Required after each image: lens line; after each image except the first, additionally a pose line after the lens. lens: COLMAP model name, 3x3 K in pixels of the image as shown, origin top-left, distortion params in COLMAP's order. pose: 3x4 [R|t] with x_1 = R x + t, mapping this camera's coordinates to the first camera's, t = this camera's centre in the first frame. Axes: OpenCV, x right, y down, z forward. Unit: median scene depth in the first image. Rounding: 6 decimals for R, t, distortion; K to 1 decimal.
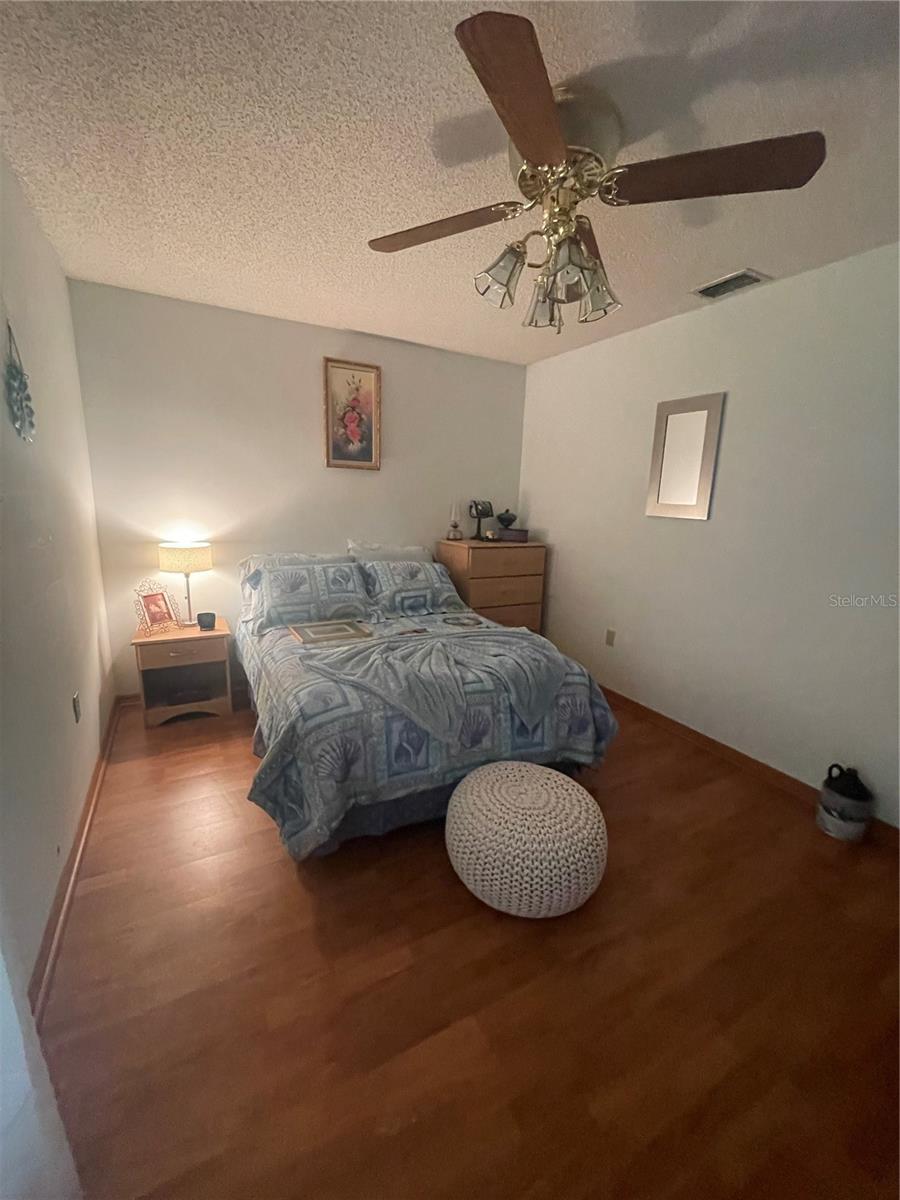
lens RADIAL K [[489.1, 0, 450.0], [0, 489.1, 596.6], [0, 0, 1]] dist [-0.001029, -0.000080]
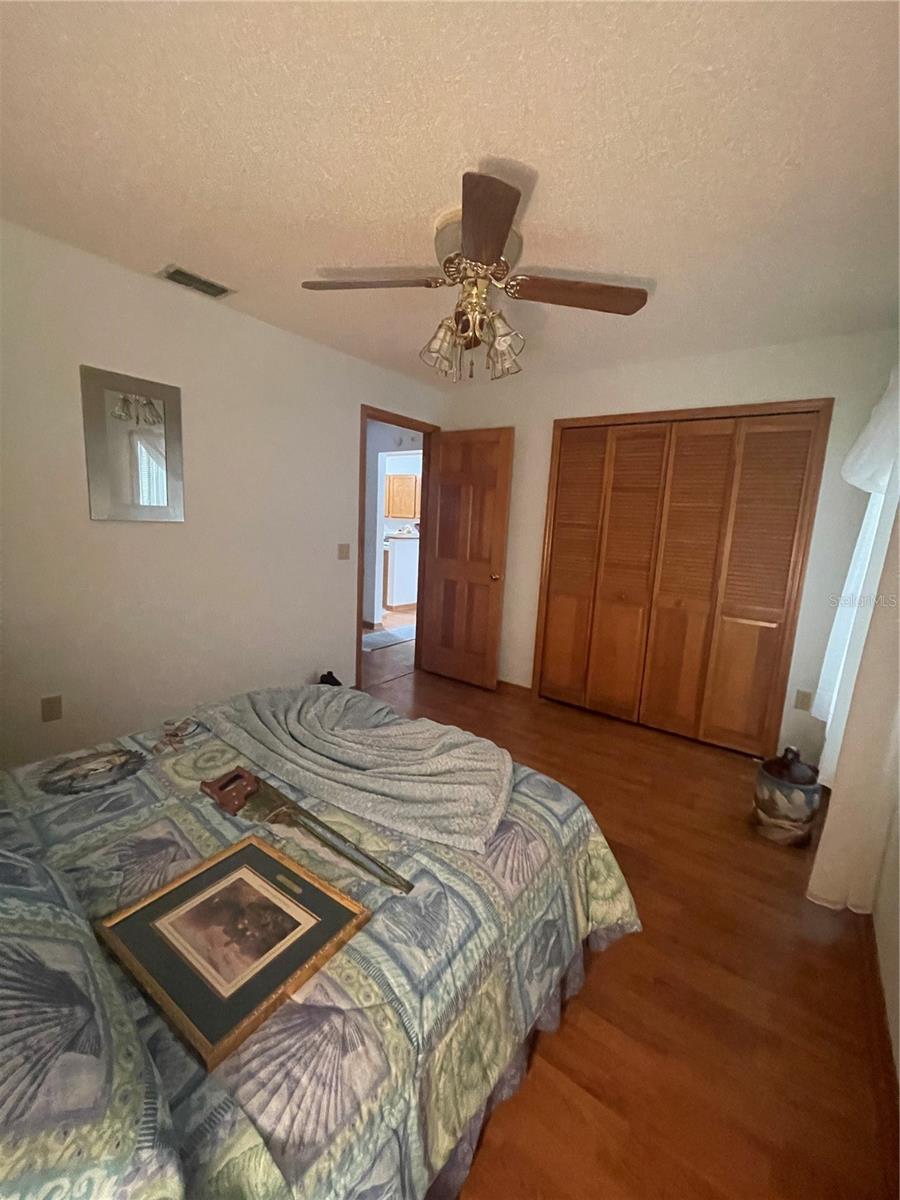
lens RADIAL K [[489.1, 0, 450.0], [0, 489.1, 596.6], [0, 0, 1]] dist [-0.001029, -0.000080]
pose [[-0.434926, -0.202800, 0.877332, -0.547539], [0.125785, 0.951073, 0.282202, -0.215614], [-0.891637, 0.233092, -0.388138, 0.922752]]
